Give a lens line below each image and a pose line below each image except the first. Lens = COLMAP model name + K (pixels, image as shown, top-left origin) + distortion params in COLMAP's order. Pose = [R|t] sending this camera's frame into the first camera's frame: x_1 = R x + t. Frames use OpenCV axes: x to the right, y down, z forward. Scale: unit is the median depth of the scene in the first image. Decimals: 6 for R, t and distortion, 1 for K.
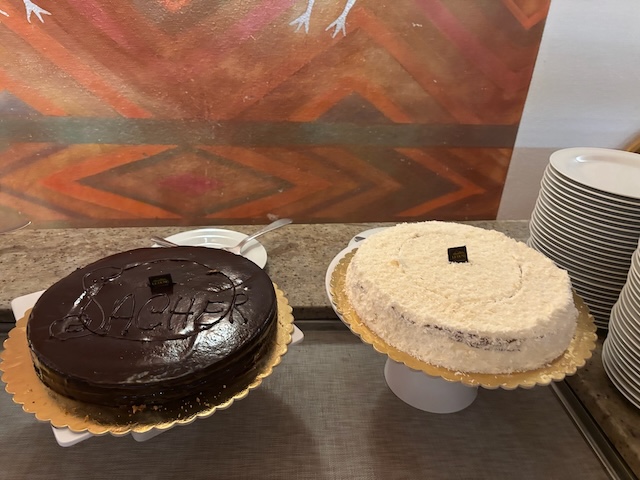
lens RADIAL K [[489.1, 0, 319.8], [0, 489.1, 235.3], [0, 0, 1]] dist [0.023360, -0.032039]
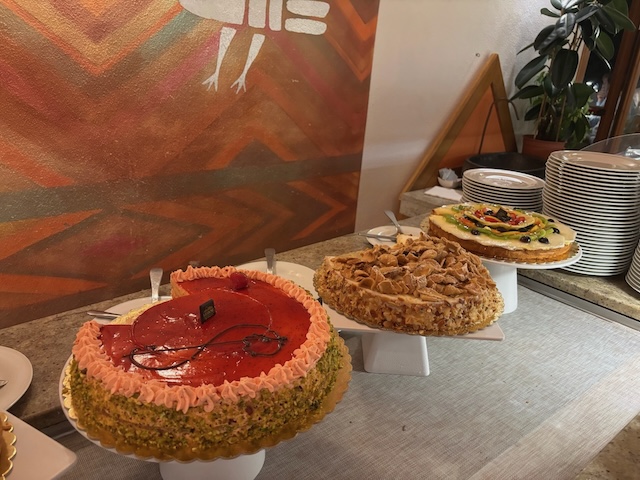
lens RADIAL K [[489.1, 0, 318.9], [0, 489.1, 245.2], [0, 0, 1]] dist [0.023360, -0.032039]
pose [[0.831596, -0.202822, 0.517022, -0.455722], [0.238504, 0.971138, -0.002650, -0.010346], [-0.501562, 0.125515, 0.855968, -0.030250]]
